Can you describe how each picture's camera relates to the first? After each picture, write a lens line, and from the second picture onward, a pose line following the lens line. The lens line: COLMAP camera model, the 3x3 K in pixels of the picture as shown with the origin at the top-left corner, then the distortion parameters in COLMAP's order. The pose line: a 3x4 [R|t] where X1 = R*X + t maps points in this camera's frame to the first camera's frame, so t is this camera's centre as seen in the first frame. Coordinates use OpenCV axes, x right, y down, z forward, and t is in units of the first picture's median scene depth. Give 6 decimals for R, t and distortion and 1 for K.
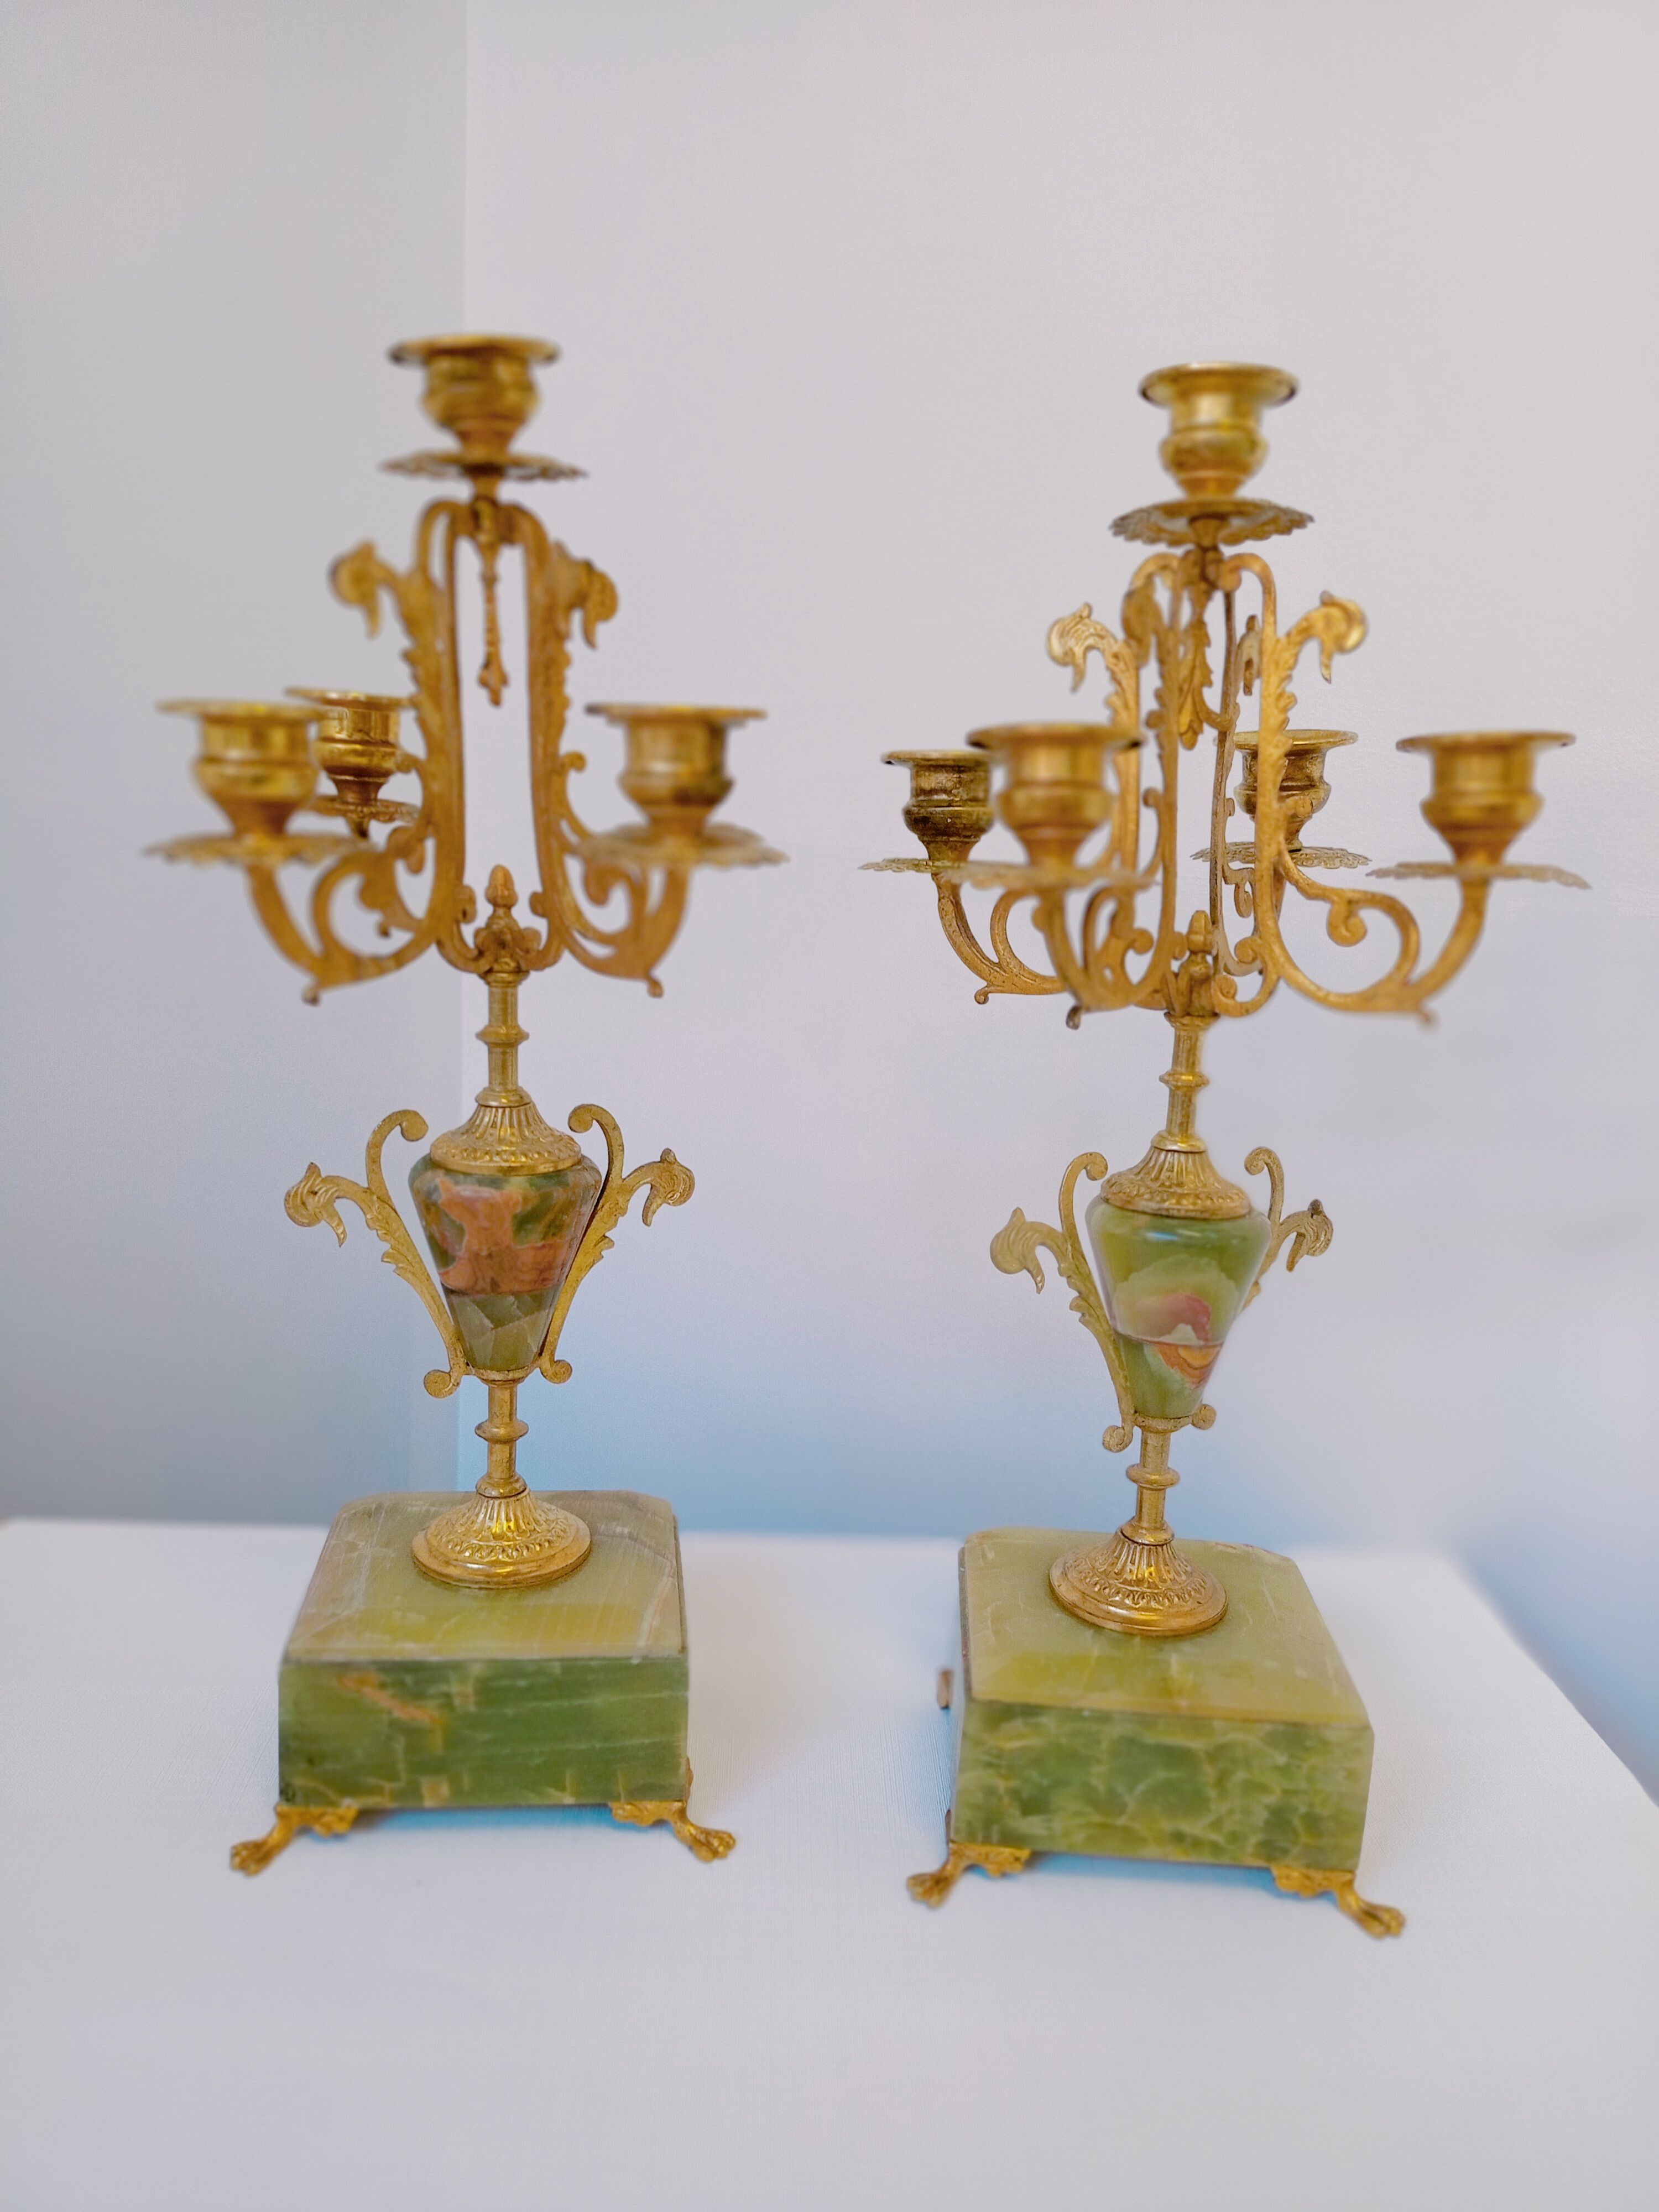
lens RADIAL K [[1675.3, 0, 829.6], [0, 1675.3, 1115.6], [0, 0, 1]] dist [0.086747, -0.180043]
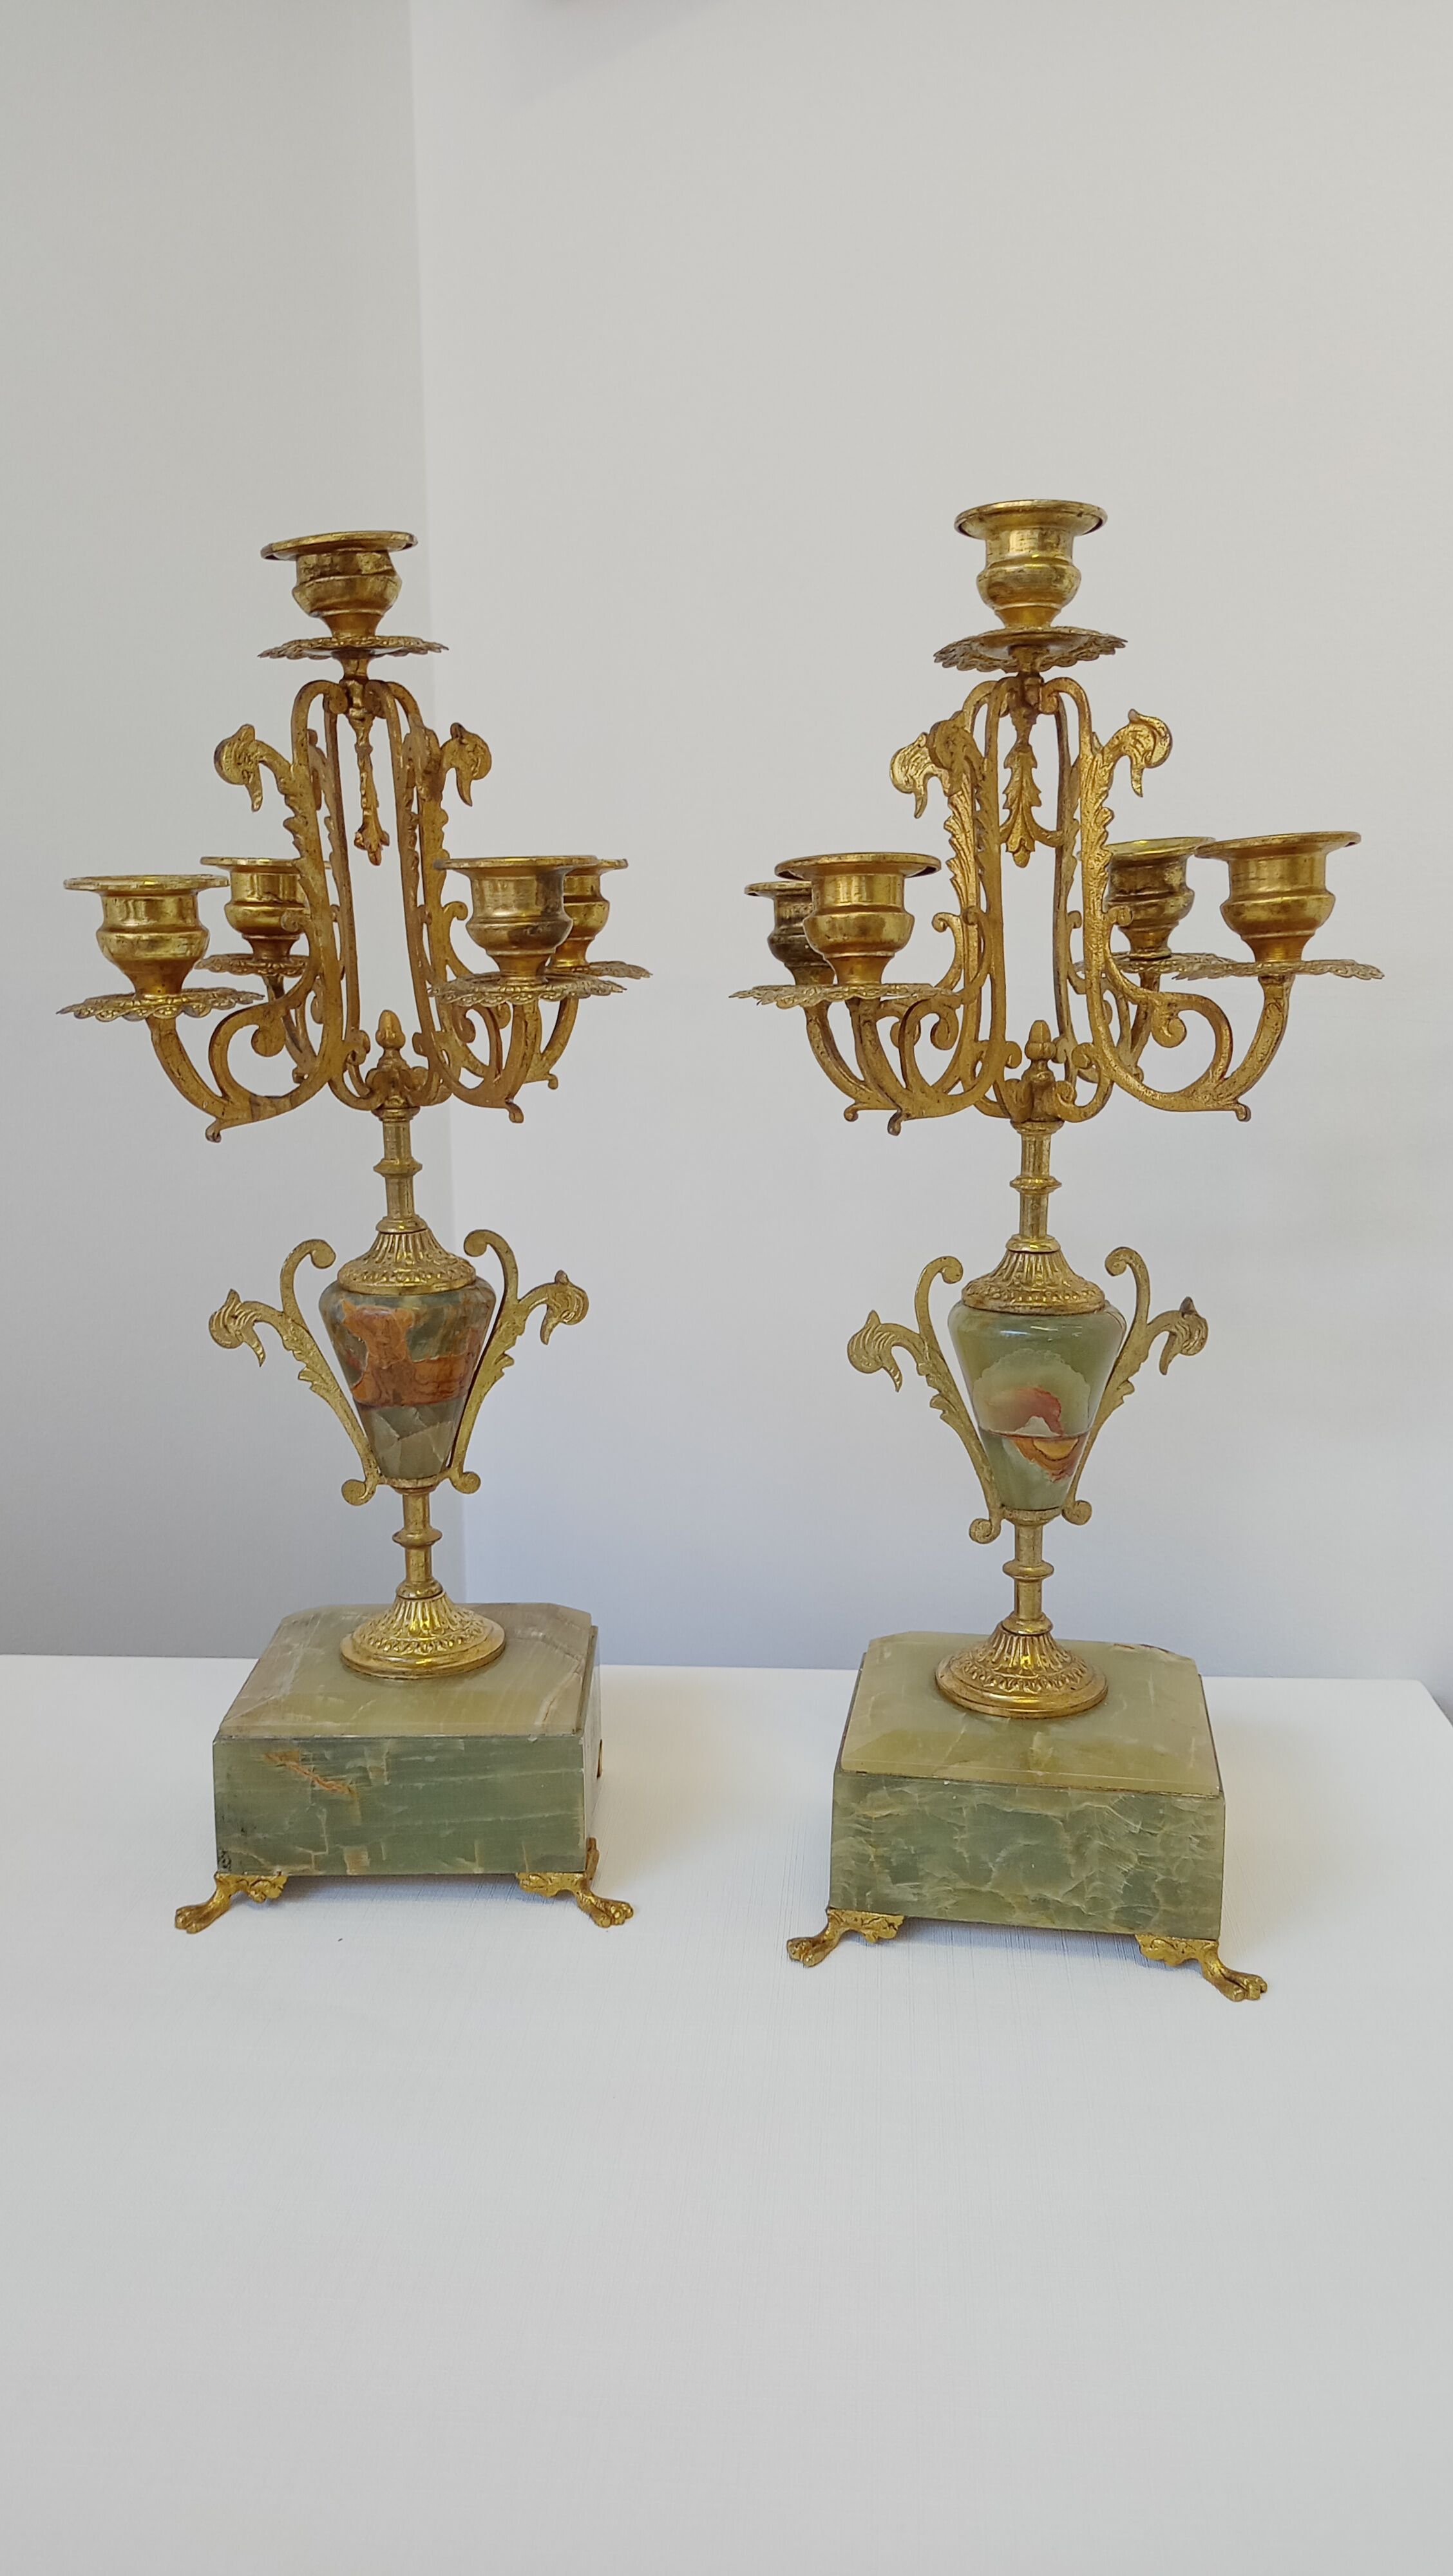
lens RADIAL K [[1948.6, 0, 725.3], [0, 1948.6, 1301.1], [0, 0, 1]] dist [0.112324, -0.242888]
pose [[0.992004, -0.031467, -0.122219, 0.169007], [0.031429, 0.999503, -0.002241, 0.048815], [0.122228, -0.001618, 0.992501, -0.229950]]
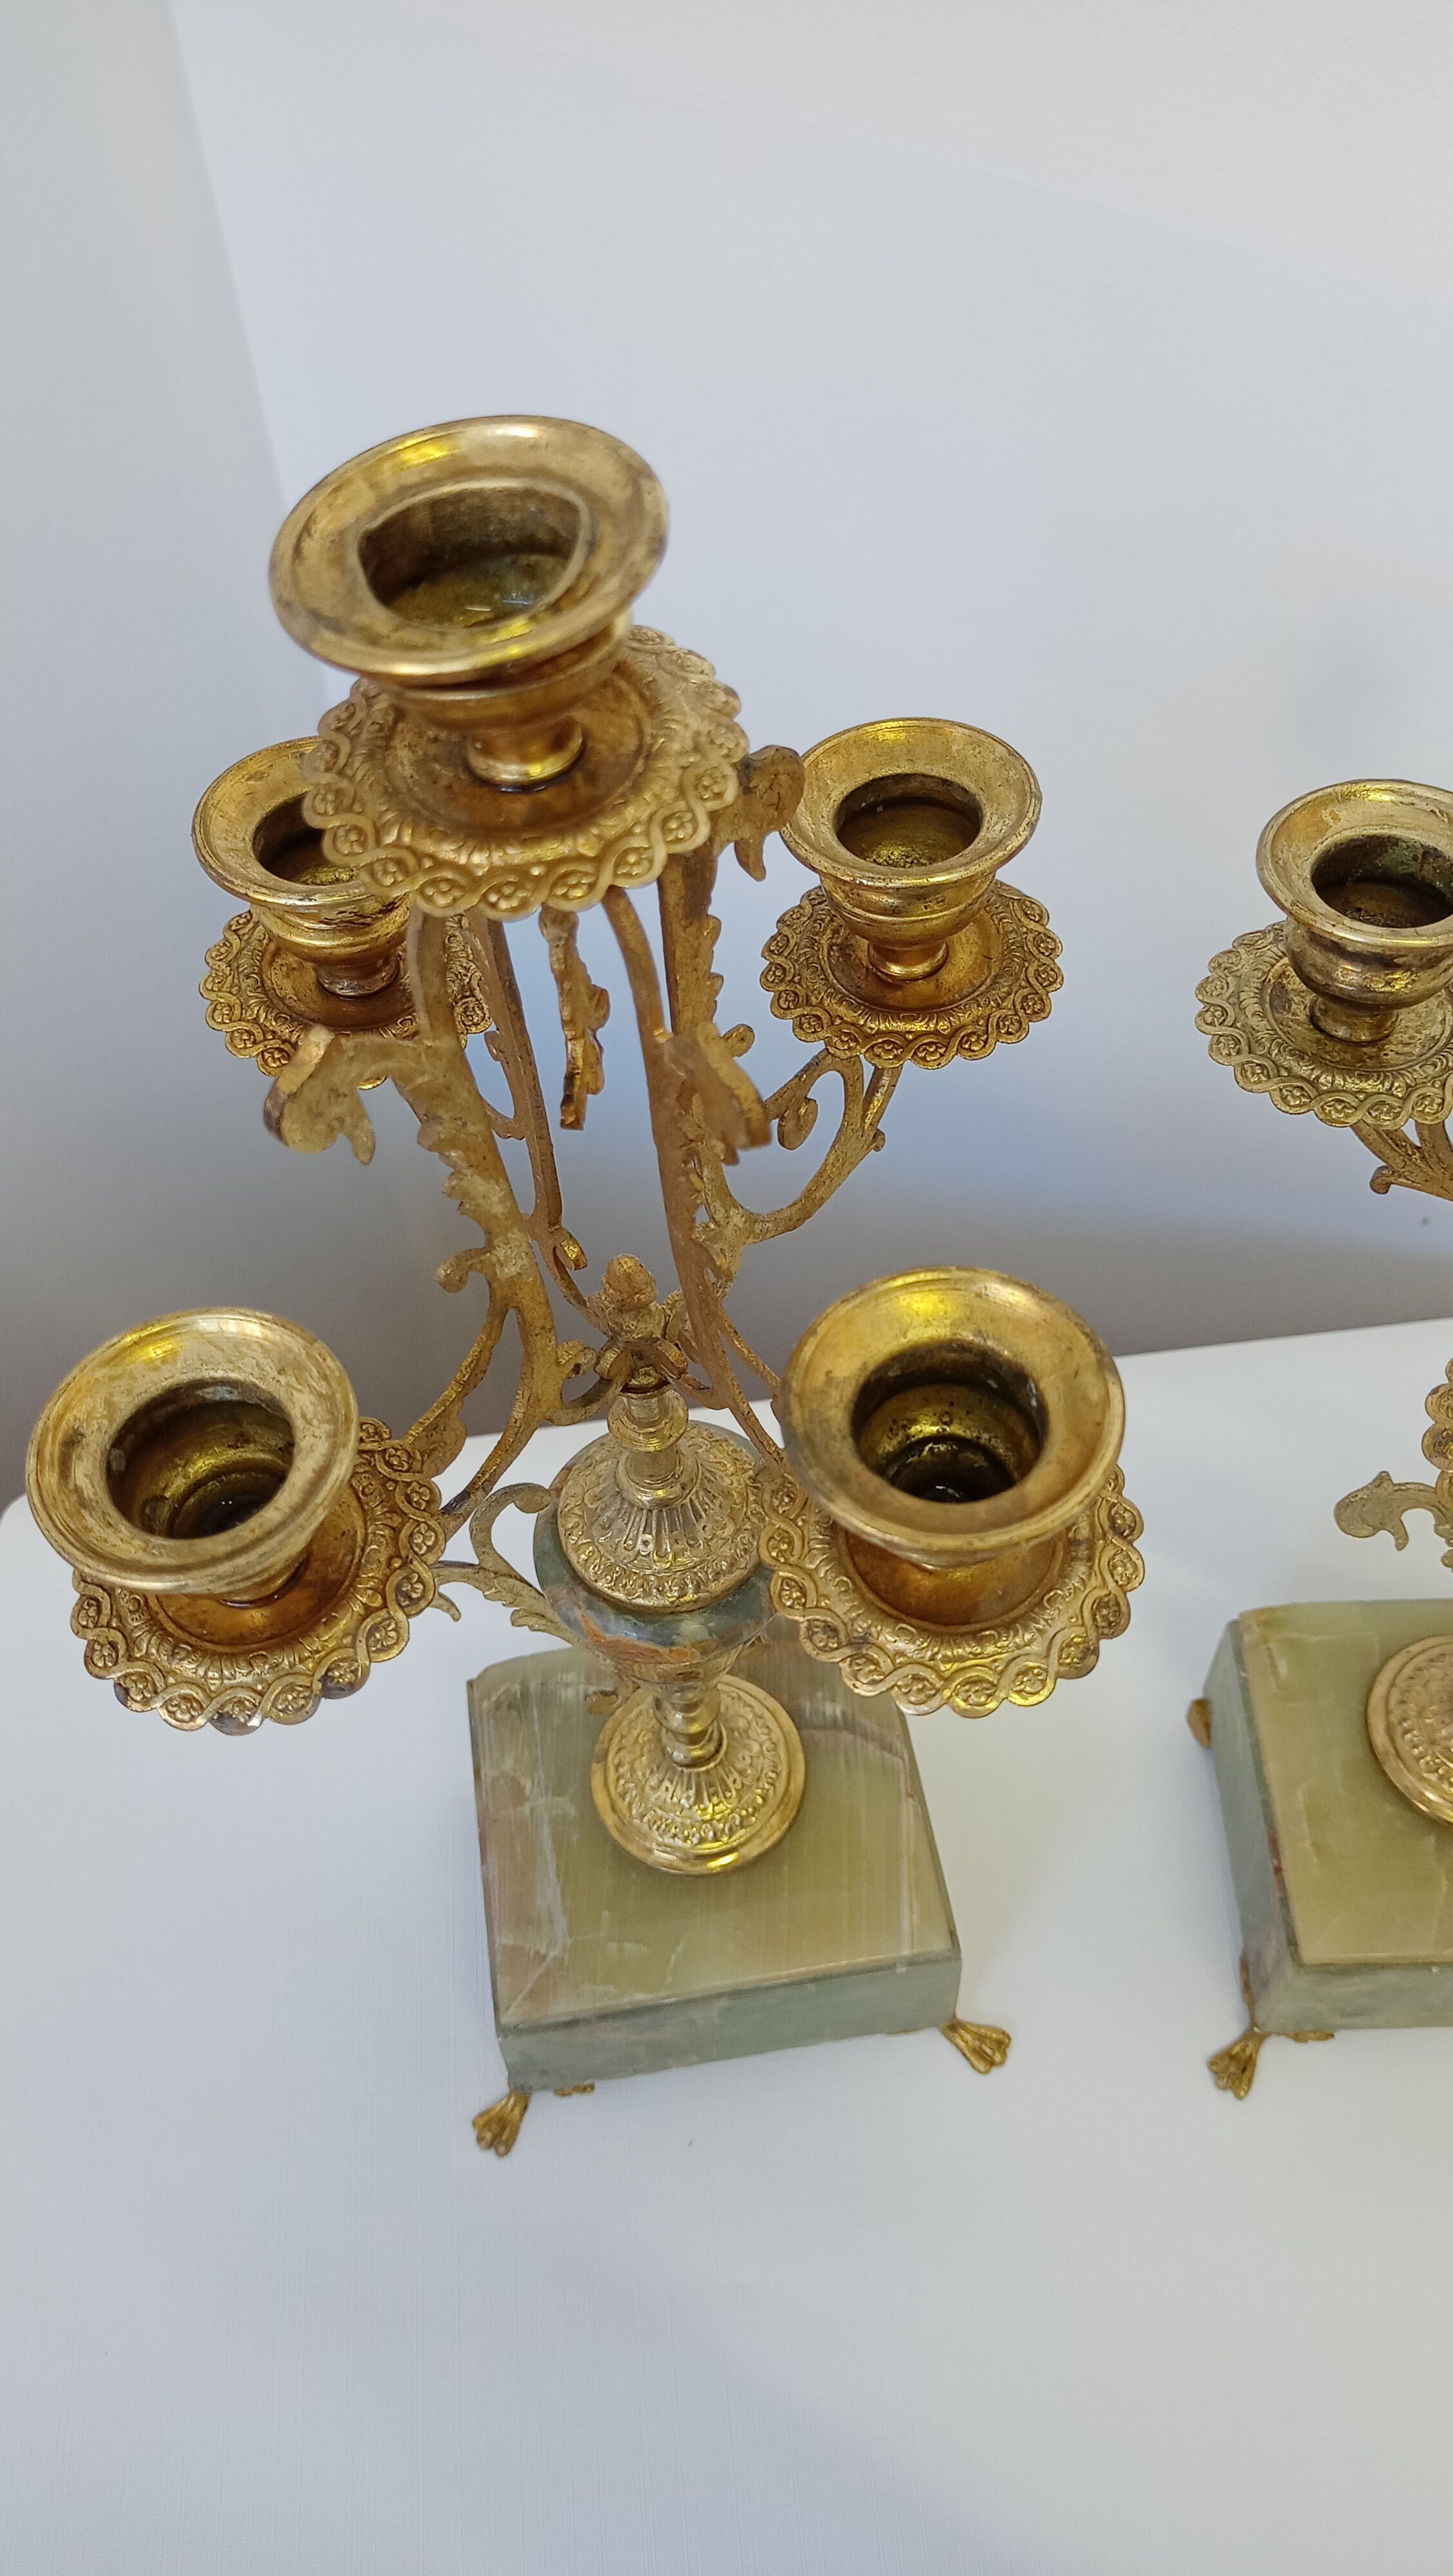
lens RADIAL K [[1948.6, 0, 725.3], [0, 1948.6, 1301.1], [0, 0, 1]] dist [0.112324, -0.242888]
pose [[0.995550, -0.080579, -0.048870, -0.126339], [0.093109, 0.760936, 0.642111, -0.566706], [-0.014554, -0.643803, 0.765053, 0.459908]]
